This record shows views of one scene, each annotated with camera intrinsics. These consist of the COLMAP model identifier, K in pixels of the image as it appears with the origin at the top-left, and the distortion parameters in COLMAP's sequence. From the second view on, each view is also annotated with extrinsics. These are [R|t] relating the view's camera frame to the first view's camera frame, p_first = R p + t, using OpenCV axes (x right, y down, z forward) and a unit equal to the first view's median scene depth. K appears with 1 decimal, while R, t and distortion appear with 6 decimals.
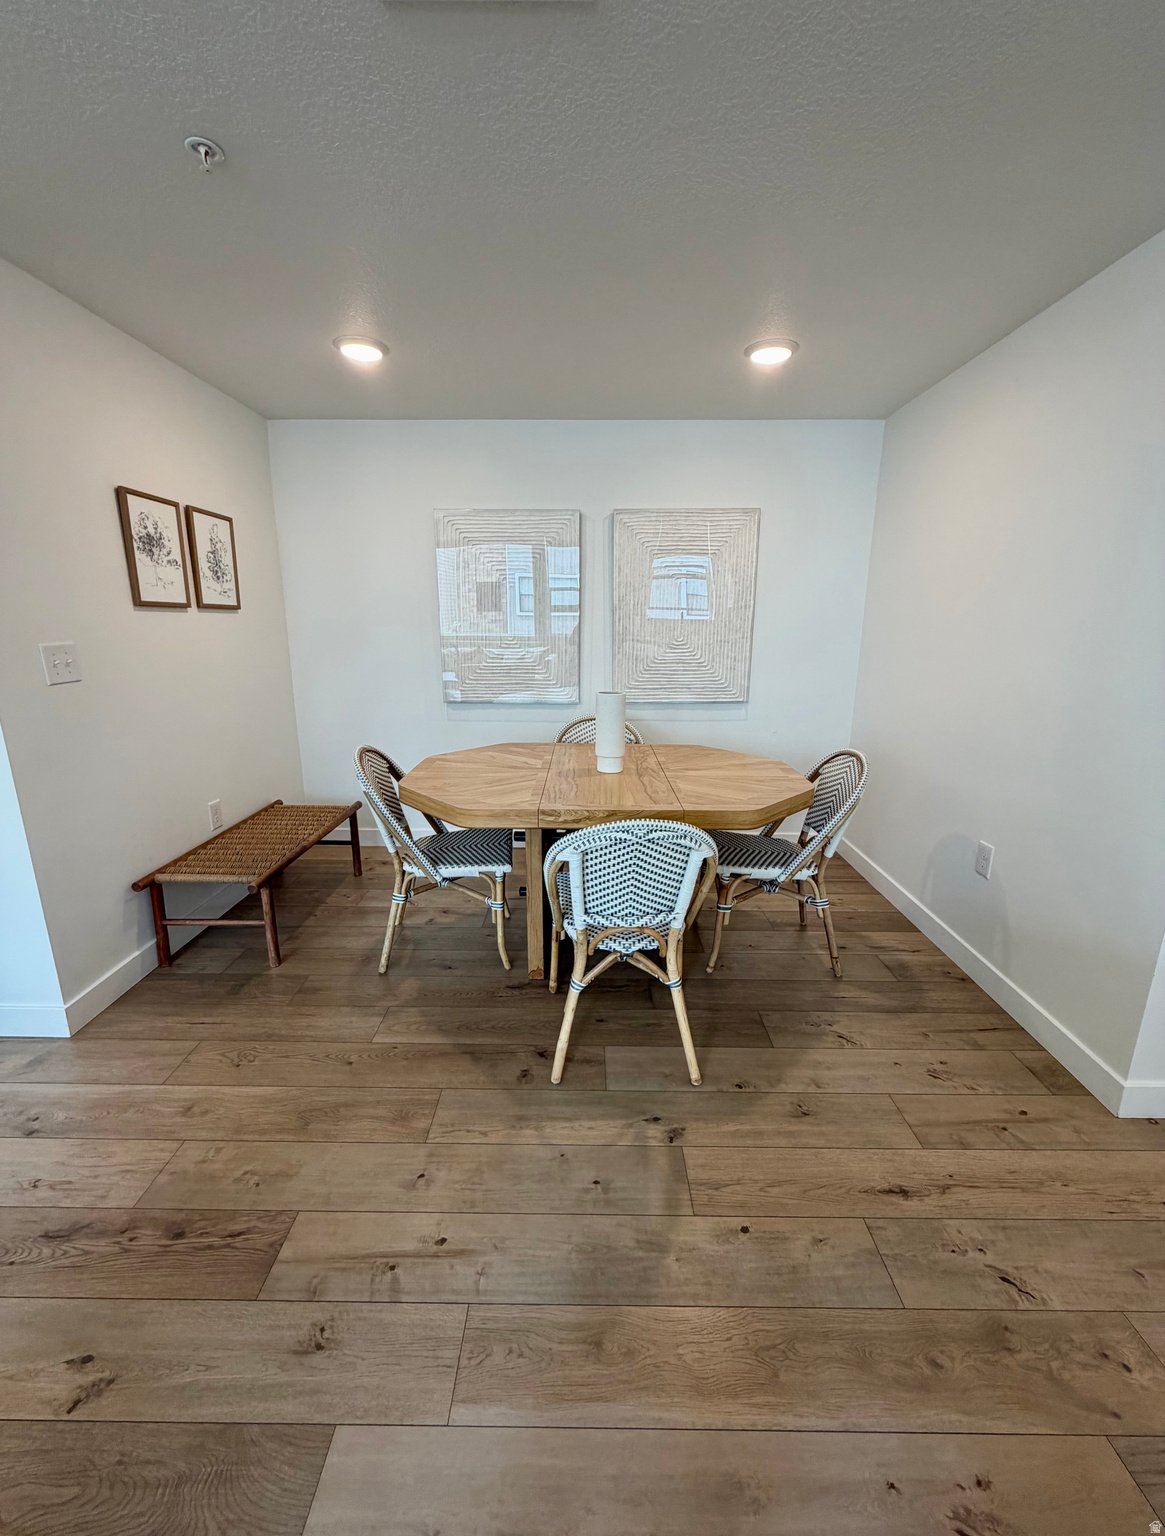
lens RADIAL K [[620.2, 0, 586.4], [0, 620.2, 773.4], [0, 0, 1]] dist [0.001015, -0.000188]
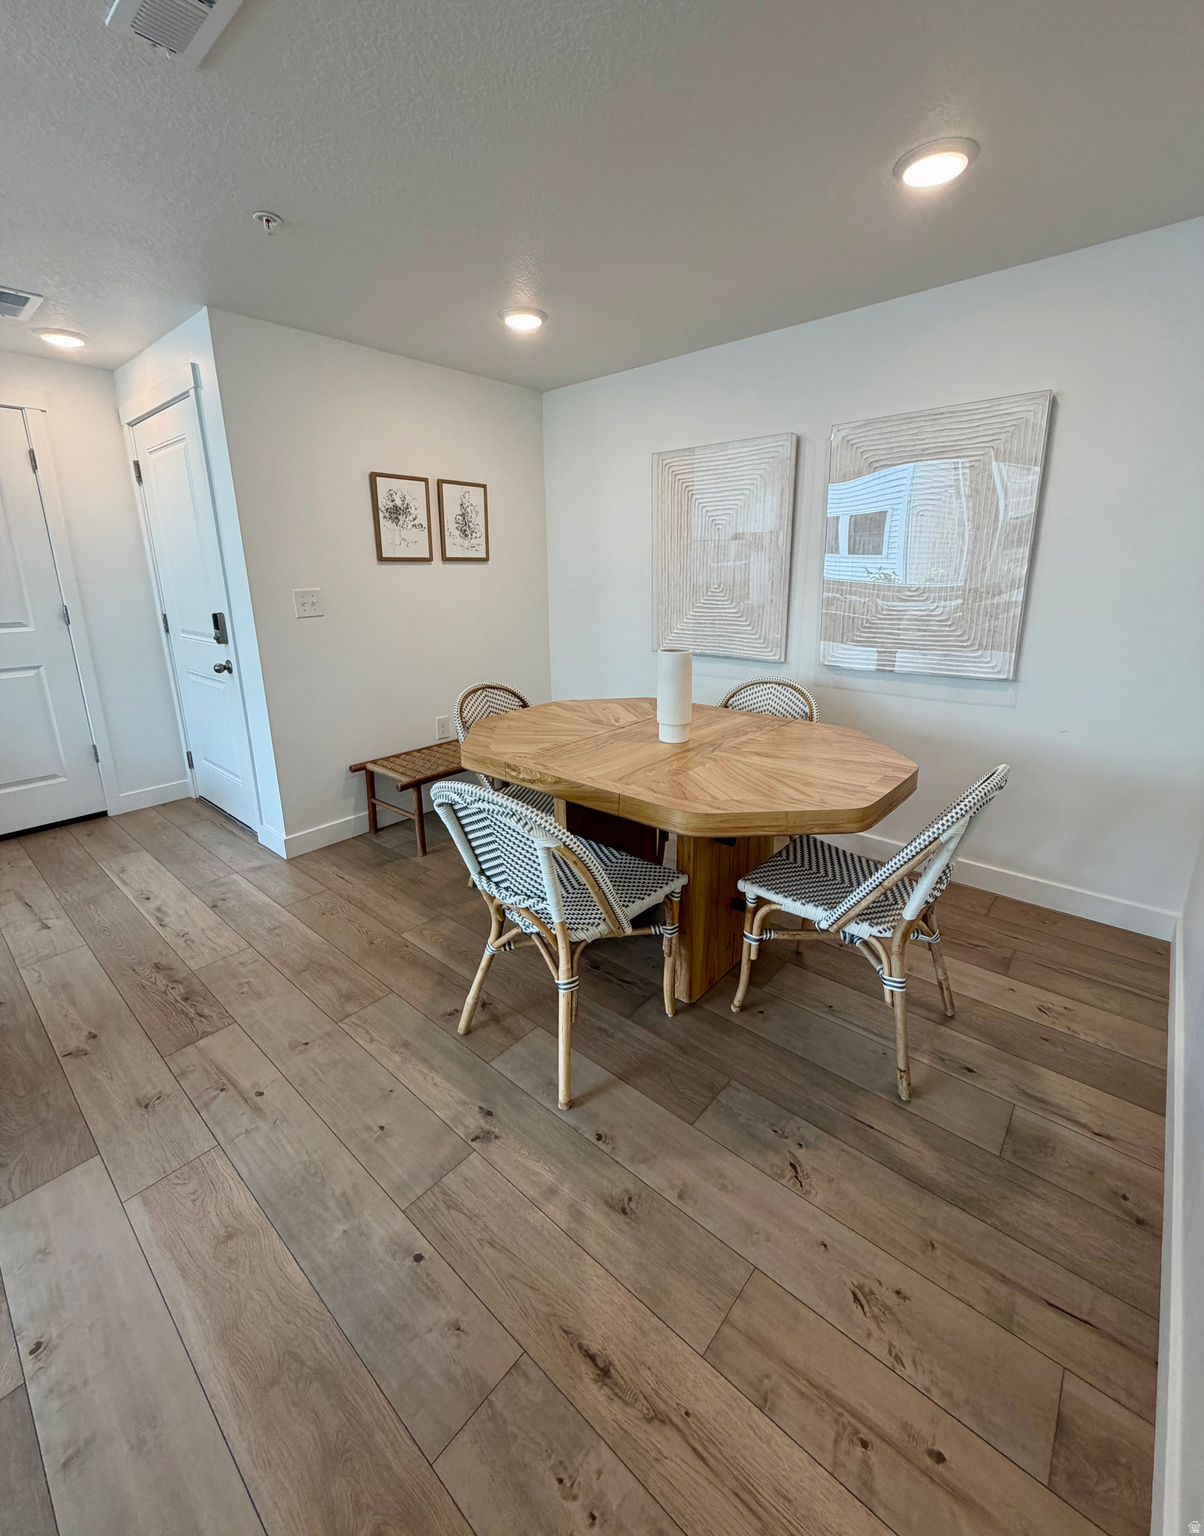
lens RADIAL K [[642.1, 0, 601.3], [0, 642.1, 730.2], [0, 0, 1]] dist [0.000130, 0.000614]
pose [[0.758606, 0.146424, -0.634884, 0.662753], [-0.140193, 0.988279, 0.060414, -0.072749], [0.636289, 0.043176, 0.770242, 0.305644]]
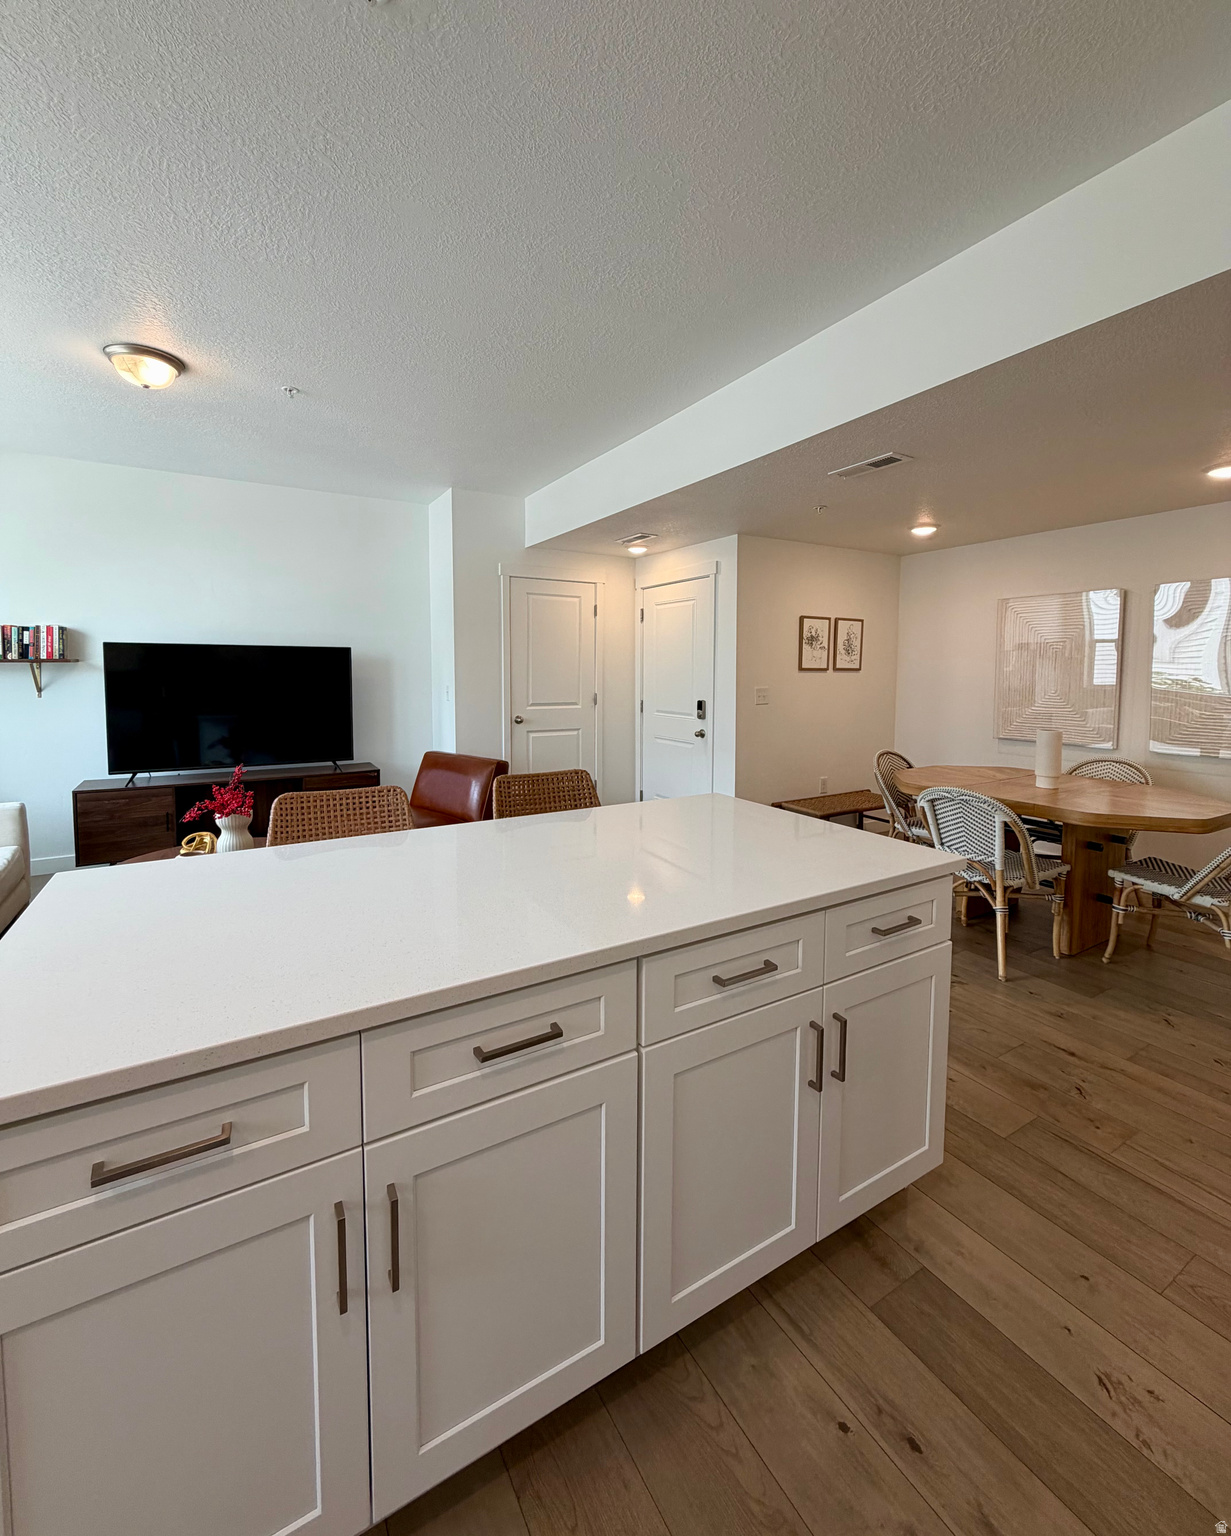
lens RADIAL K [[656.7, 0, 615.4], [0, 656.7, 710.0], [0, 0, 1]] dist [-0.000006, -0.000179]
pose [[0.517529, 0.049651, -0.854224, 0.958303], [-0.204405, 0.976586, -0.067075, 0.148843], [0.830892, 0.209321, 0.515561, -0.694879]]
